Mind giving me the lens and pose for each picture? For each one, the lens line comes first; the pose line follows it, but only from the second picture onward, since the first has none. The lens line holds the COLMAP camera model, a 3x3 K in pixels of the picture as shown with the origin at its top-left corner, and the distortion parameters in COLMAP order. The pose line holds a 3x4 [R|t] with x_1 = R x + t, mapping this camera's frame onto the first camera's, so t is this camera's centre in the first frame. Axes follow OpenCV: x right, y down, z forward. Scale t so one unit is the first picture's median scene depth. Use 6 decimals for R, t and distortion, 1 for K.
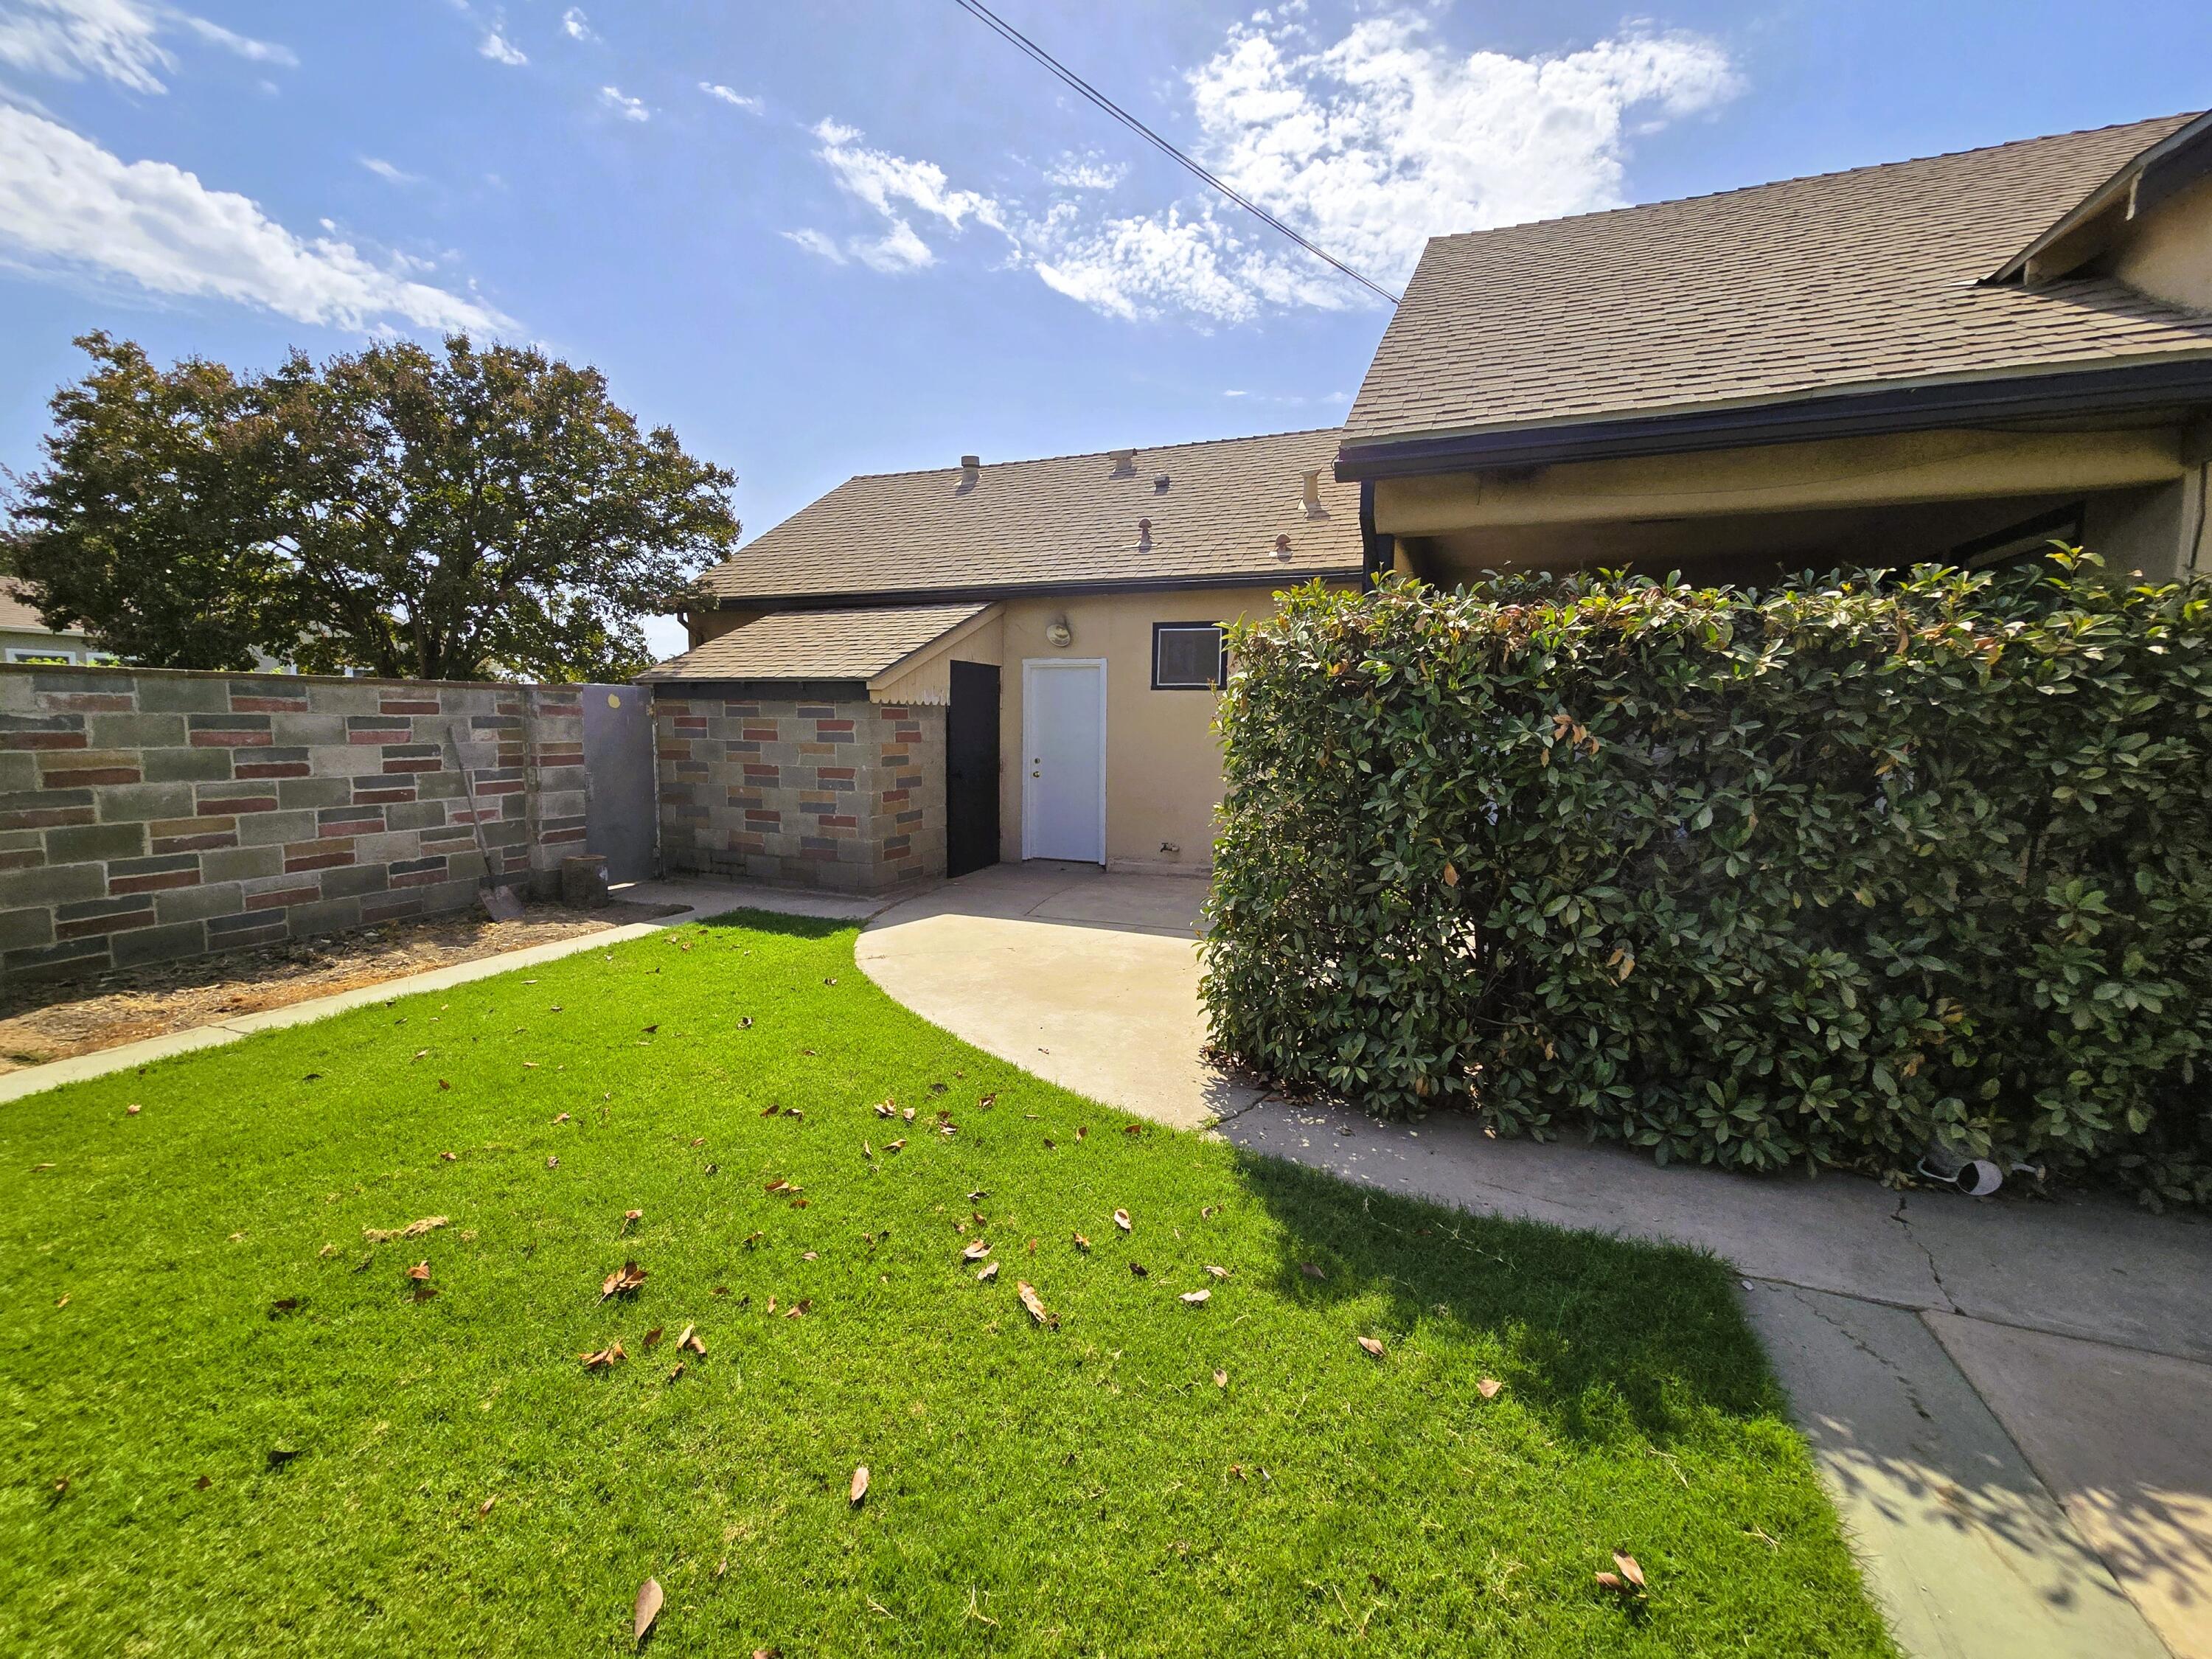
lens RADIAL K [[908.8, 0, 1110.4], [0, 908.8, 816.2], [0, 0, 1]] dist [-0.000108, -0.000610]
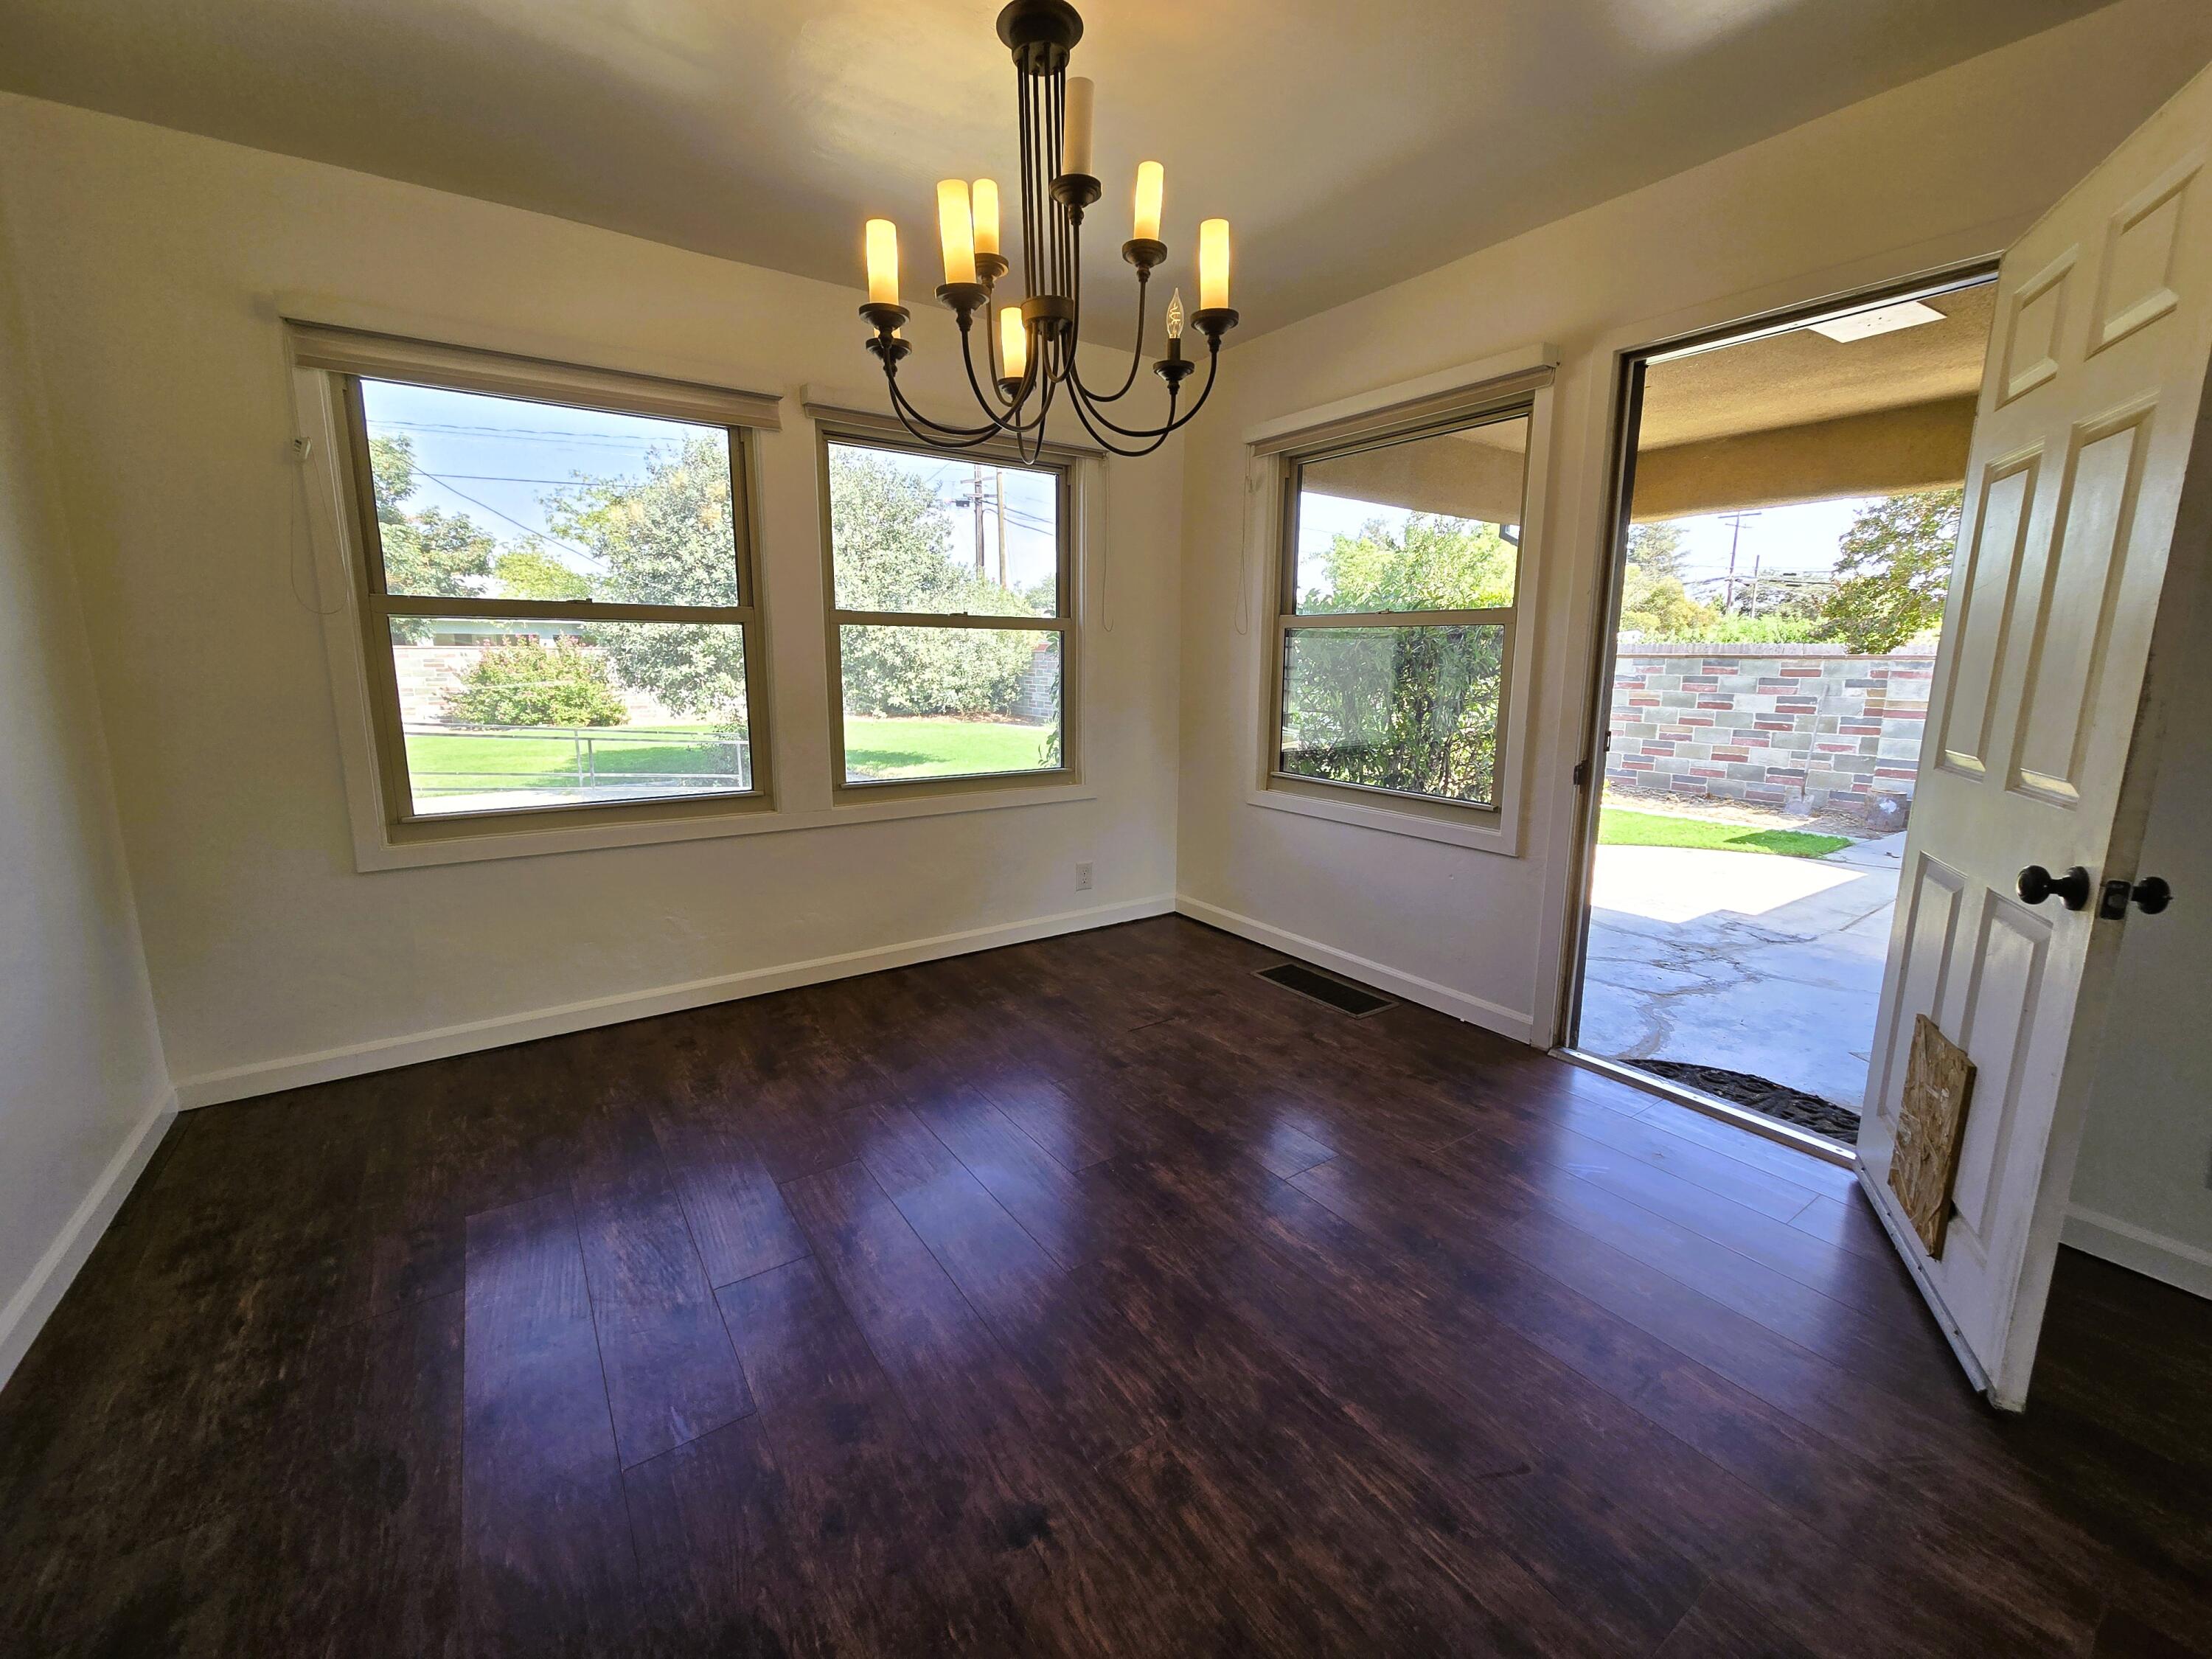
lens RADIAL K [[906.5, 0, 1112.5], [0, 906.5, 815.1], [0, 0, 1]] dist [-0.000671, 0.000101]
pose [[-0.556266, 0.125856, -0.821418, 1.262610], [-0.103730, 0.970218, 0.218901, -0.102688], [0.824505, 0.206973, -0.526644, 0.917280]]
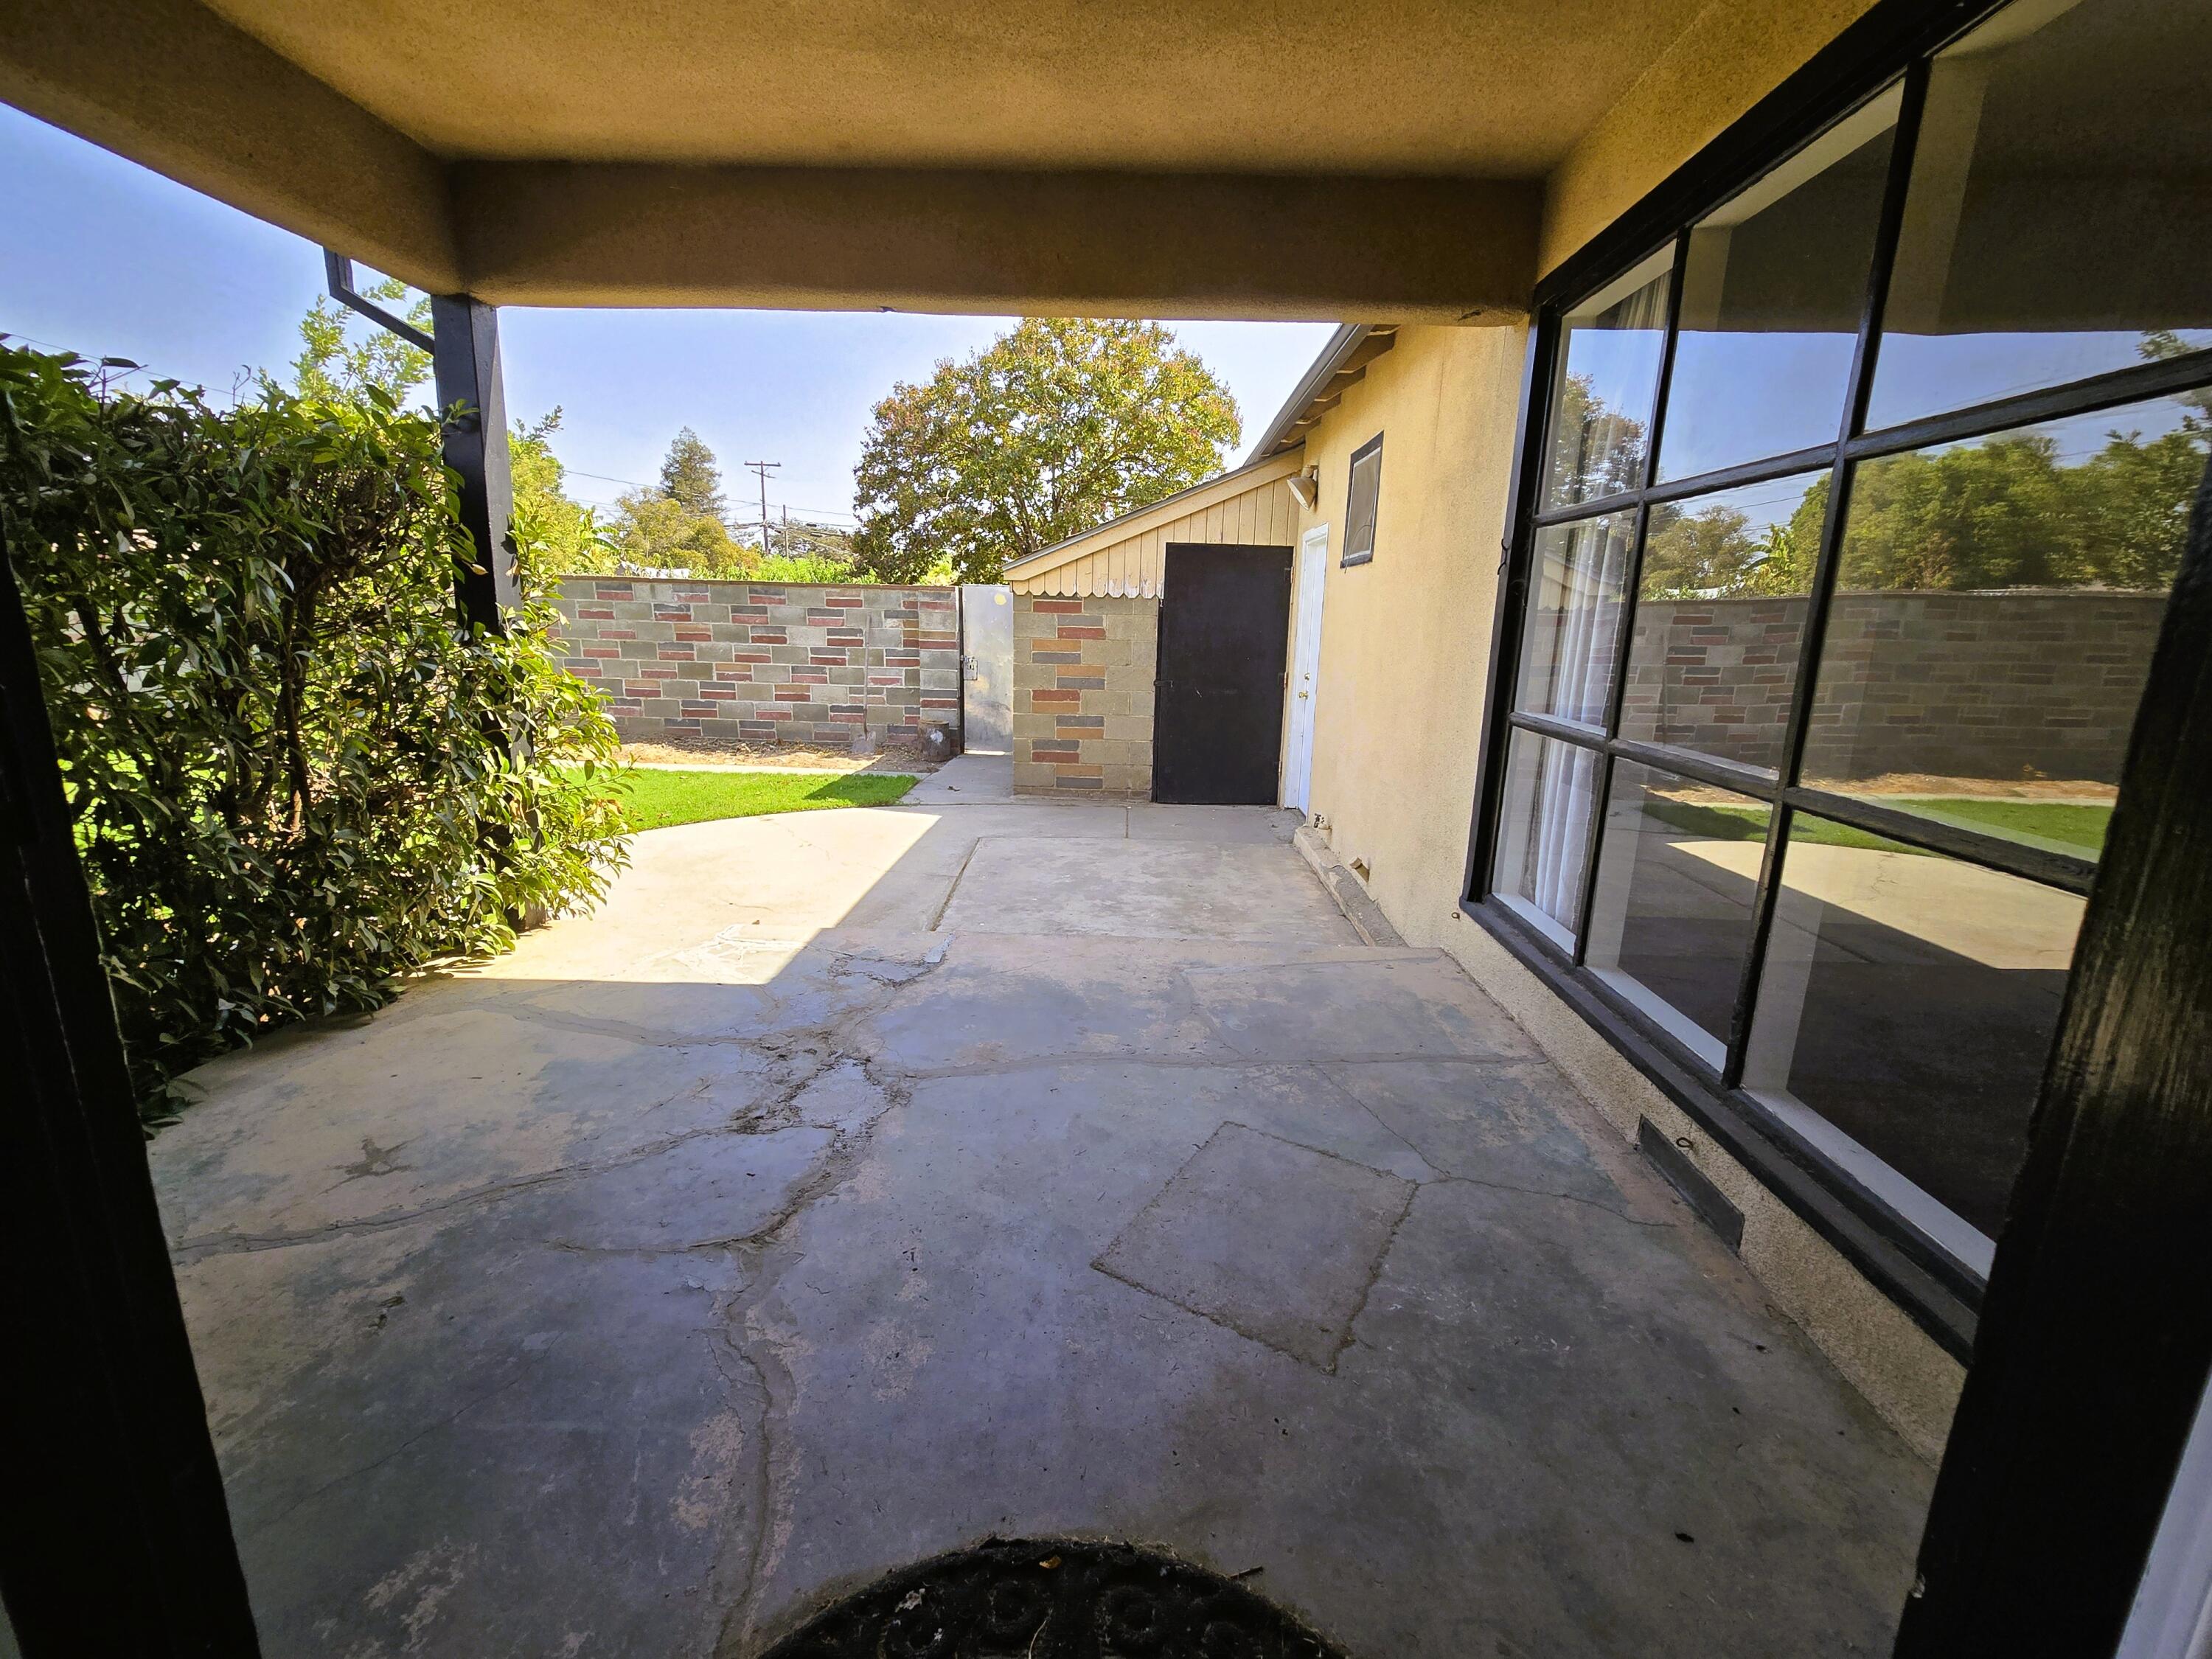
lens RADIAL K [[908.8, 0, 1110.4], [0, 908.8, 816.2], [0, 0, 1]] dist [-0.000108, -0.000610]
pose [[0.338690, 0.198066, -0.919815, 0.844769], [-0.124562, 0.978426, 0.164821, -0.078862], [0.932616, 0.058751, 0.356055, 0.919637]]
